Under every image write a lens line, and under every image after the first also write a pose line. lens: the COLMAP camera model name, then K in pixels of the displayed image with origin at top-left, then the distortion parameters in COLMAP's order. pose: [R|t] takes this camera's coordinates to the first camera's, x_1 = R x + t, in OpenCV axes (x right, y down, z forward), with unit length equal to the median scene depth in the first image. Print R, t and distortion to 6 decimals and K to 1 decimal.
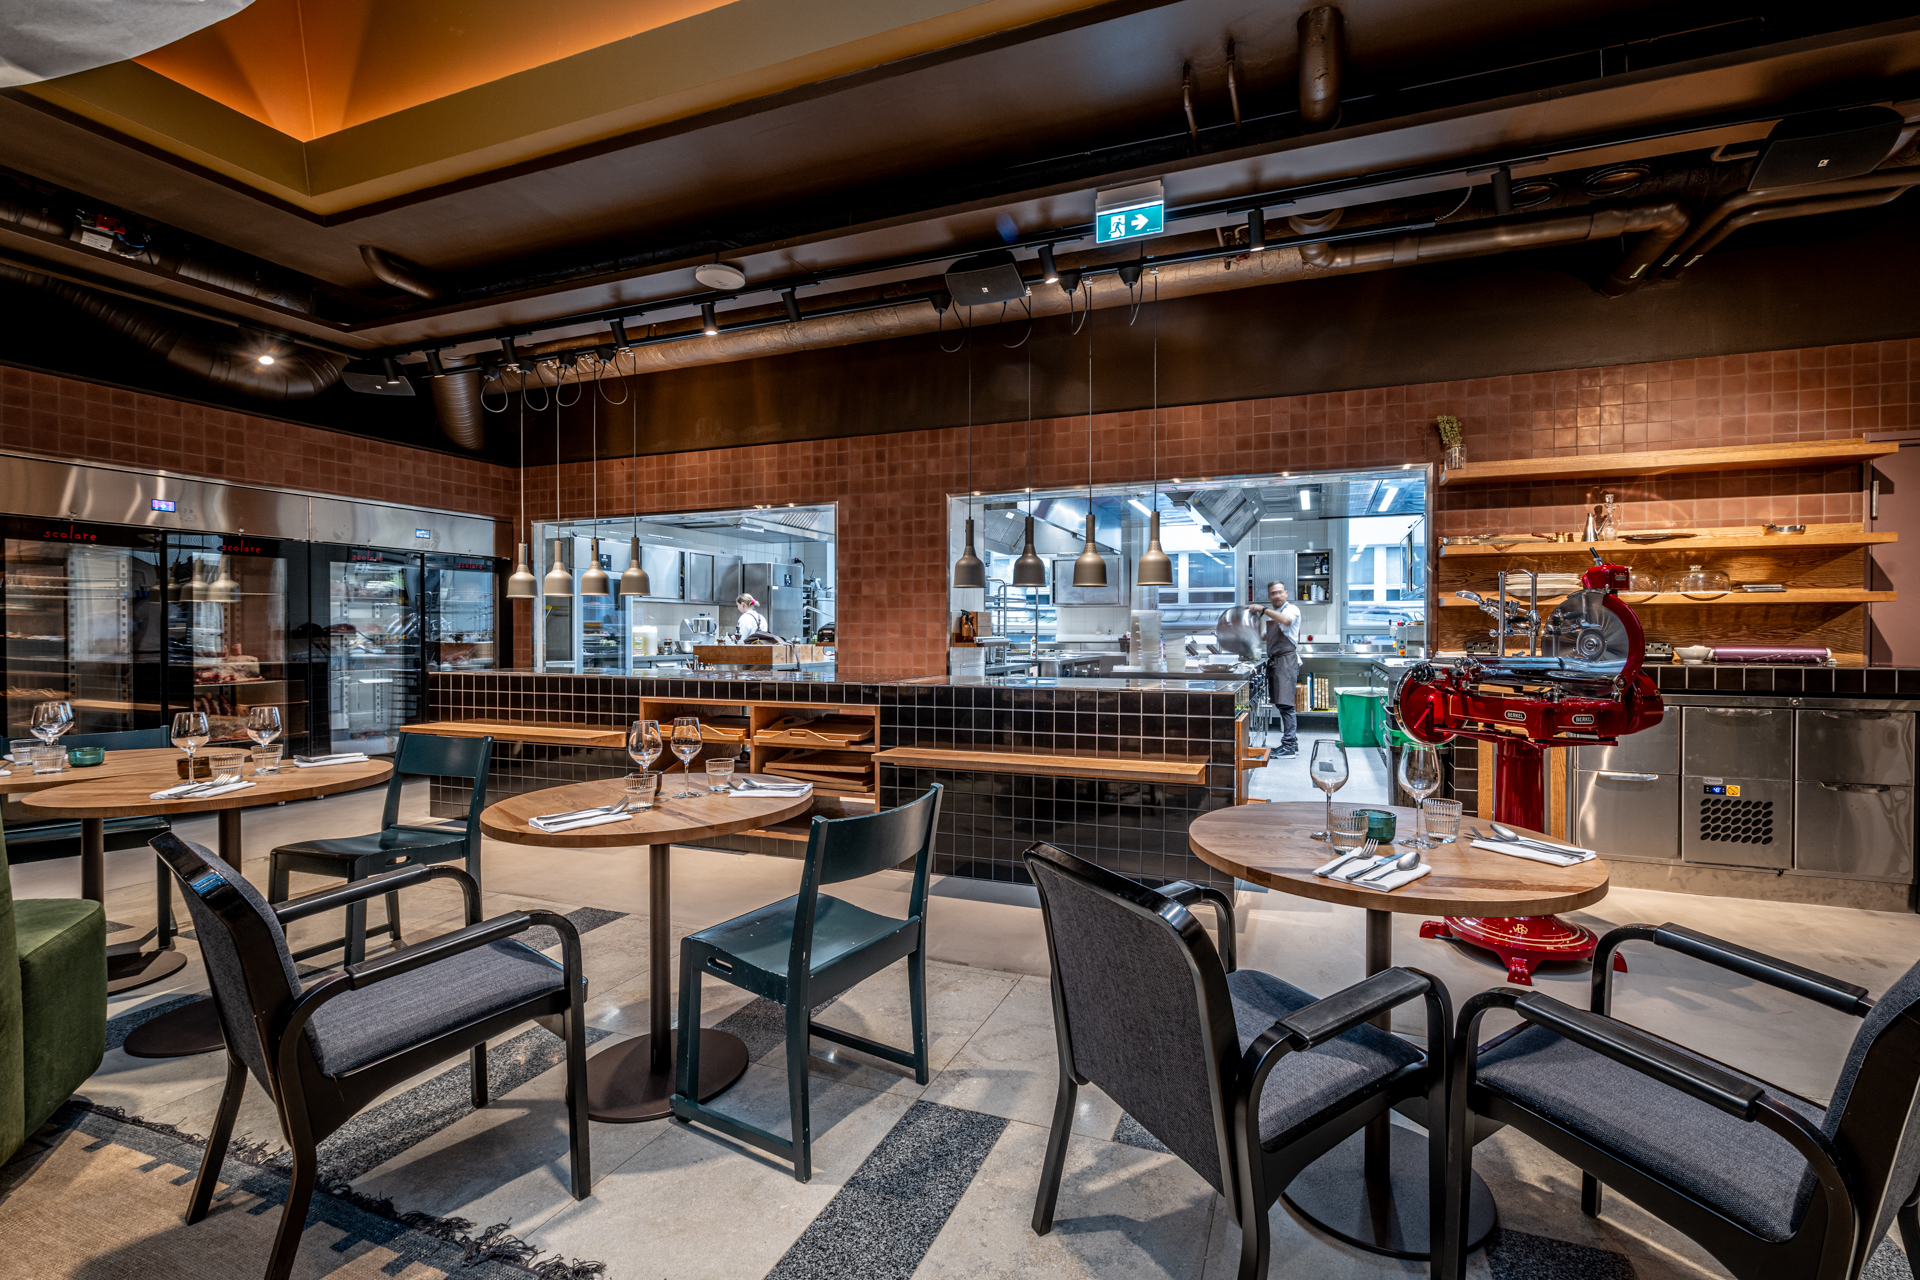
lens RADIAL K [[775.4, 0, 960.0], [0, 775.4, 640.0], [0, 0, 1]] dist [-0.000300, 0.000165]
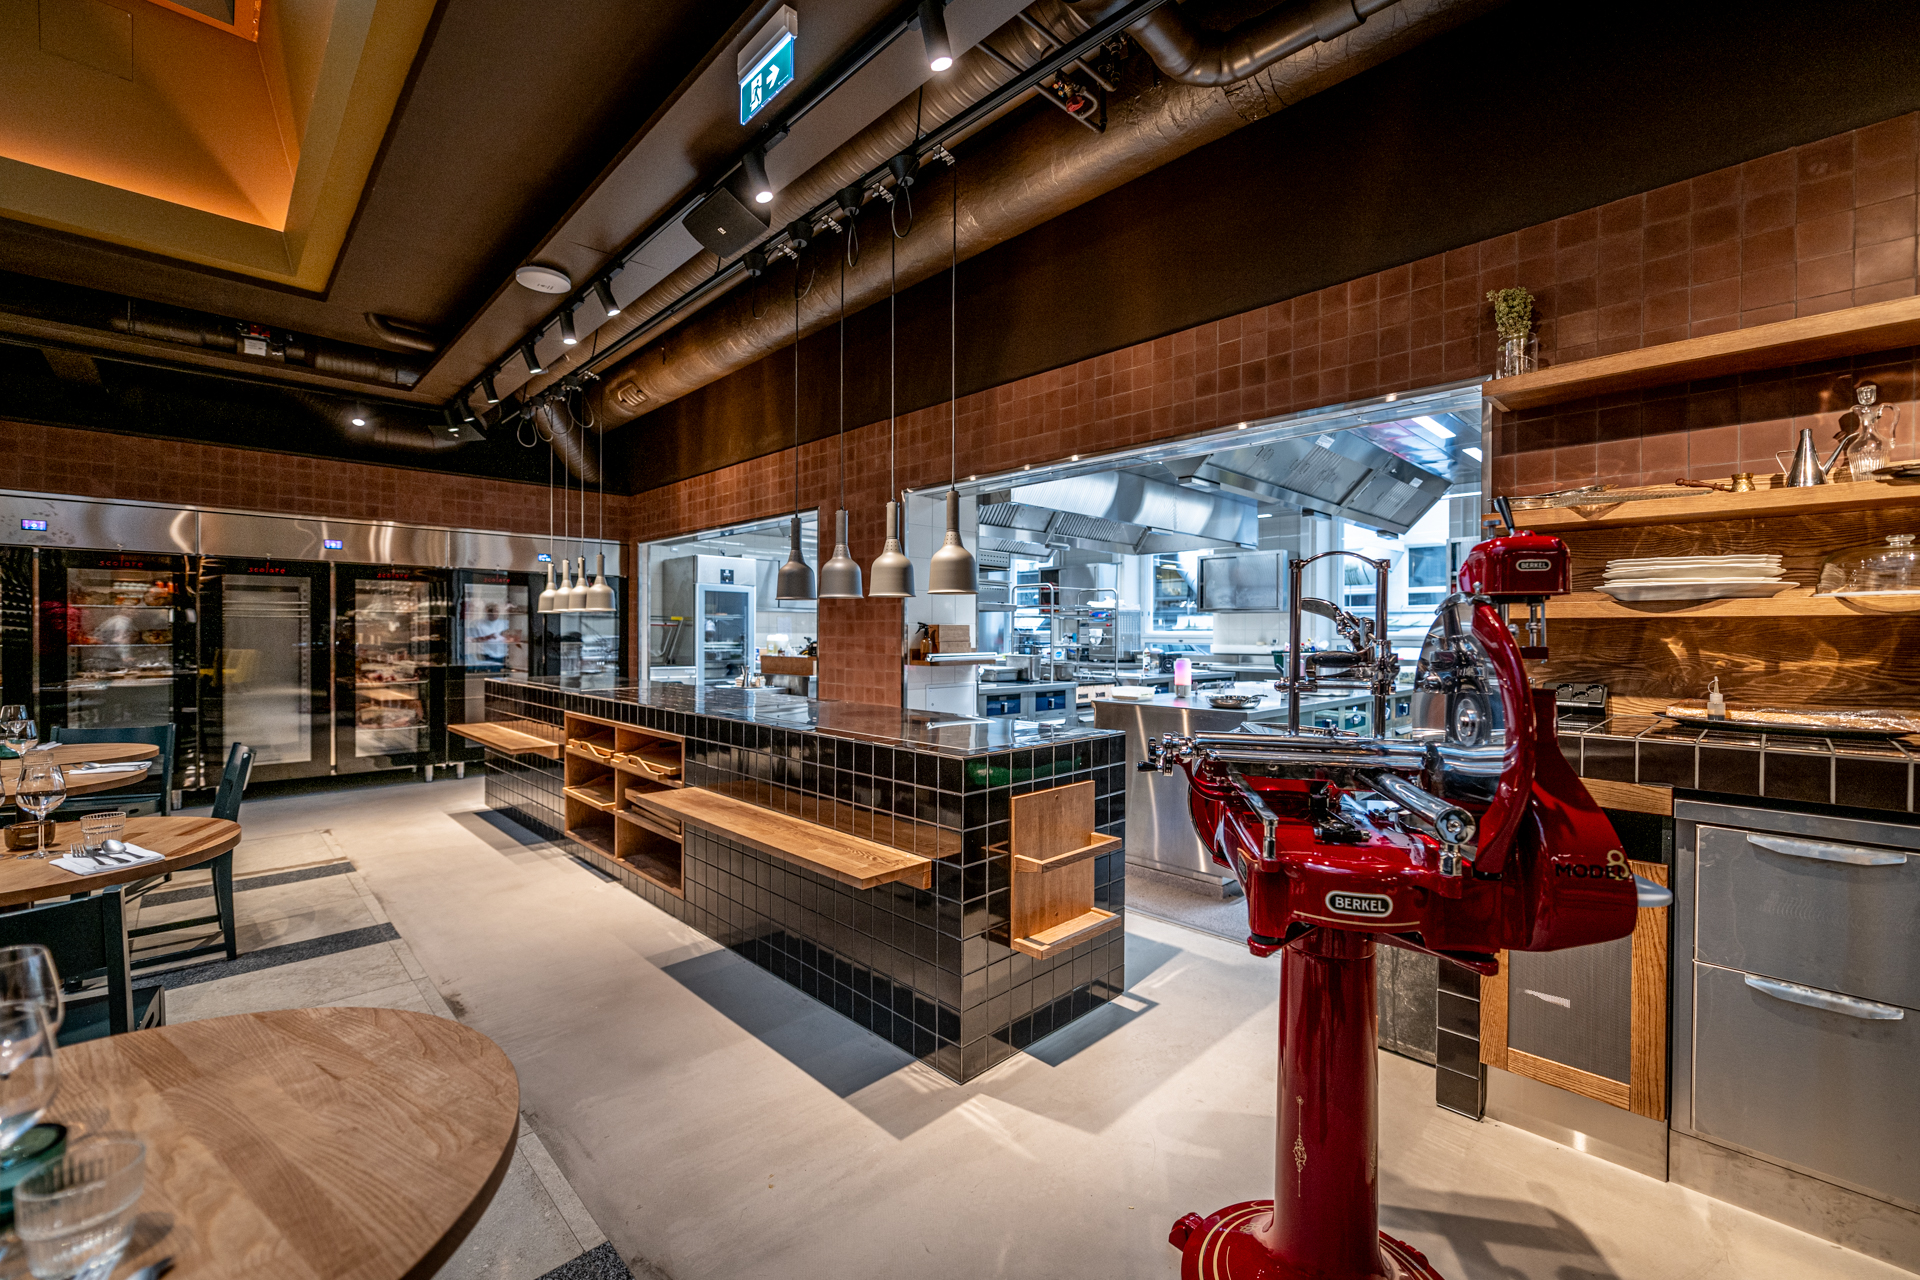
lens RADIAL K [[742.1, 0, 934.3], [0, 742.1, 644.5], [0, 0, 1]] dist [0.000606, -0.000164]
pose [[0.916442, 0.008495, -0.400076, 0.399797], [-0.007226, 0.999963, 0.004680, -0.020835], [0.400101, -0.001398, 0.916470, 0.280457]]
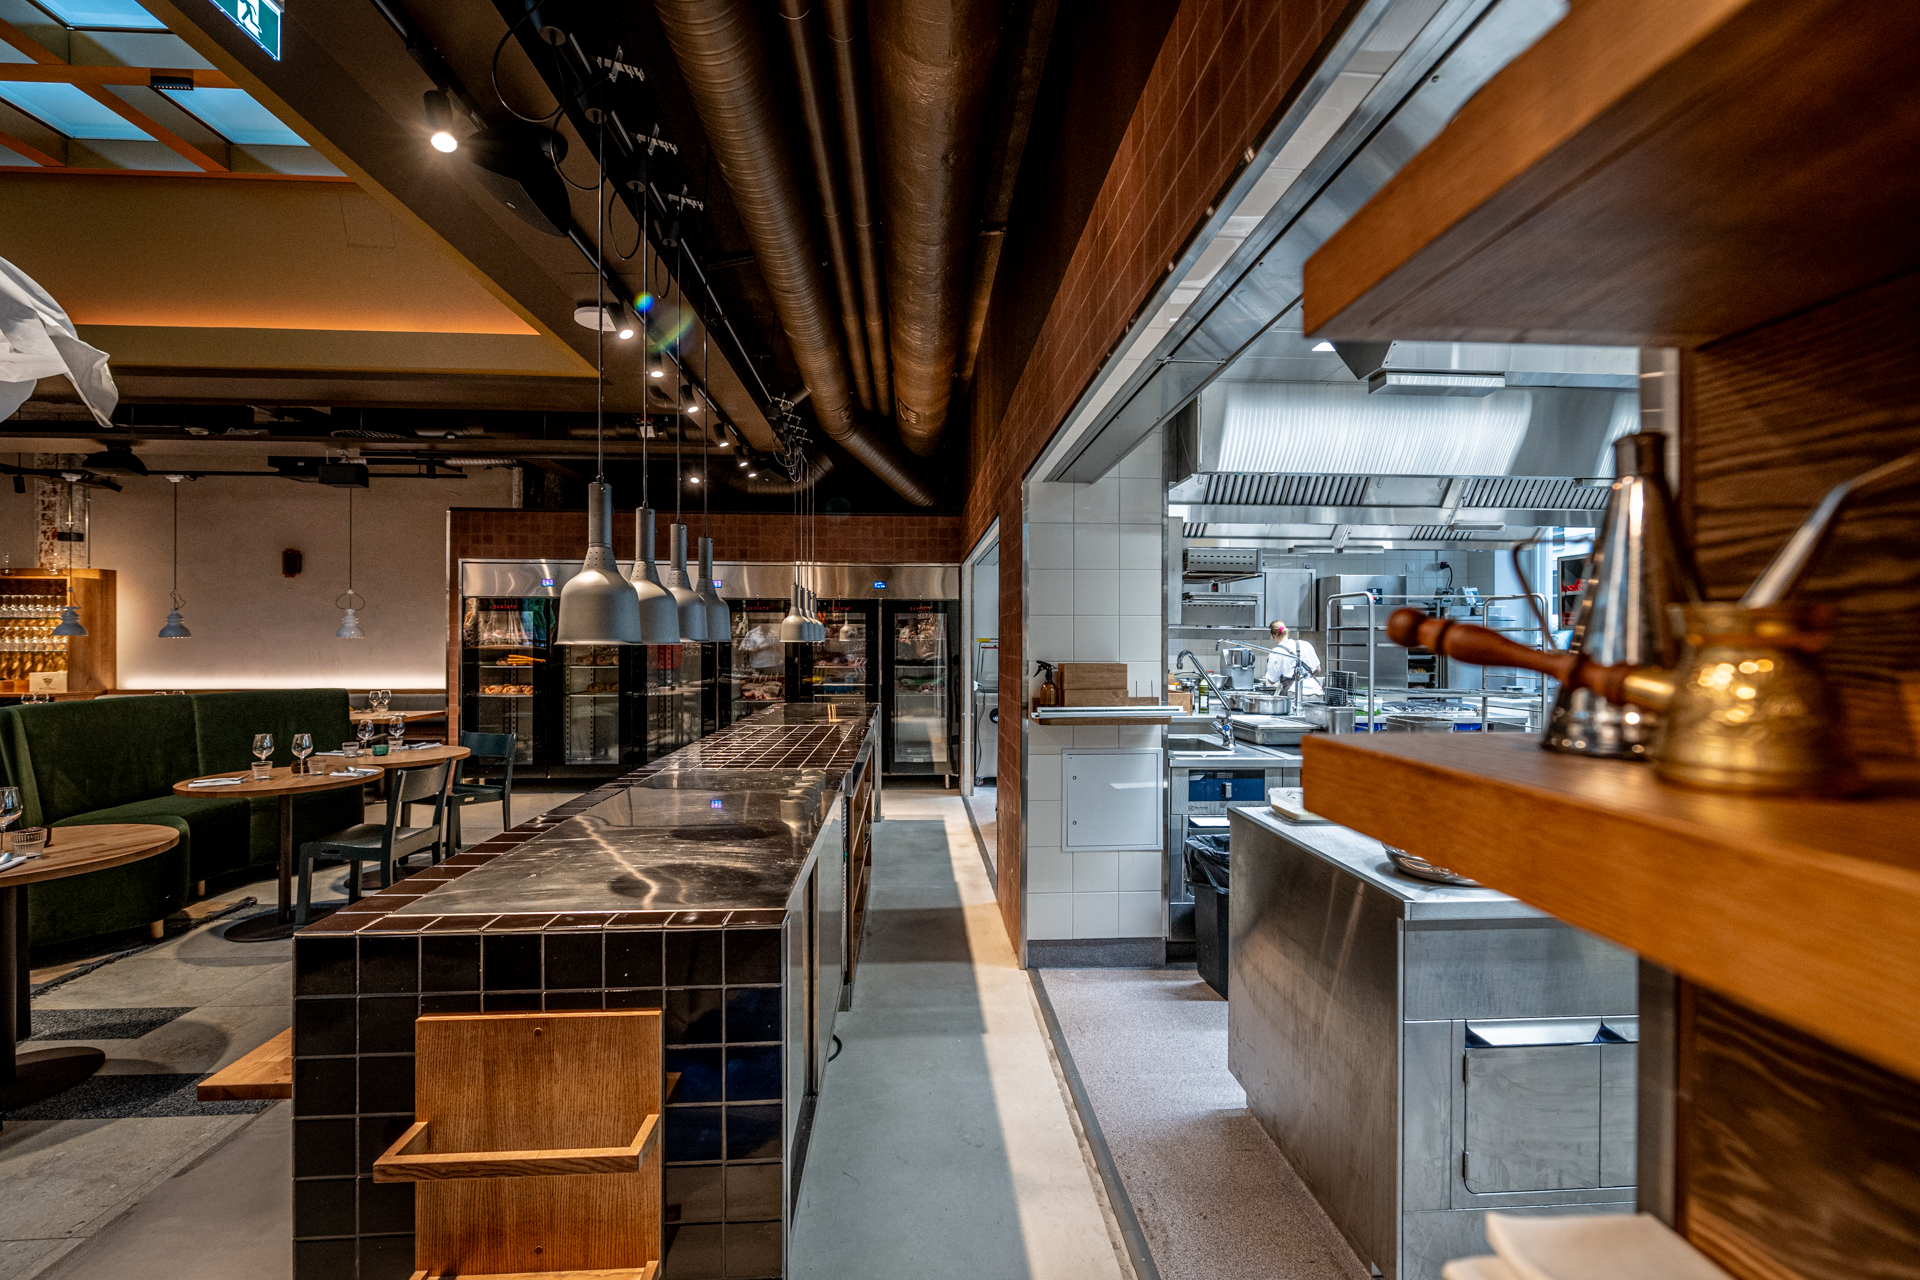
lens RADIAL K [[775.4, 0, 960.0], [0, 775.4, 640.0], [0, 0, 1]] dist [-0.000300, 0.000165]
pose [[0.475541, -0.002213, -0.879691, 0.581955], [-0.013539, 0.999860, -0.009835, -0.055342], [0.879589, 0.016587, 0.475445, 0.726190]]
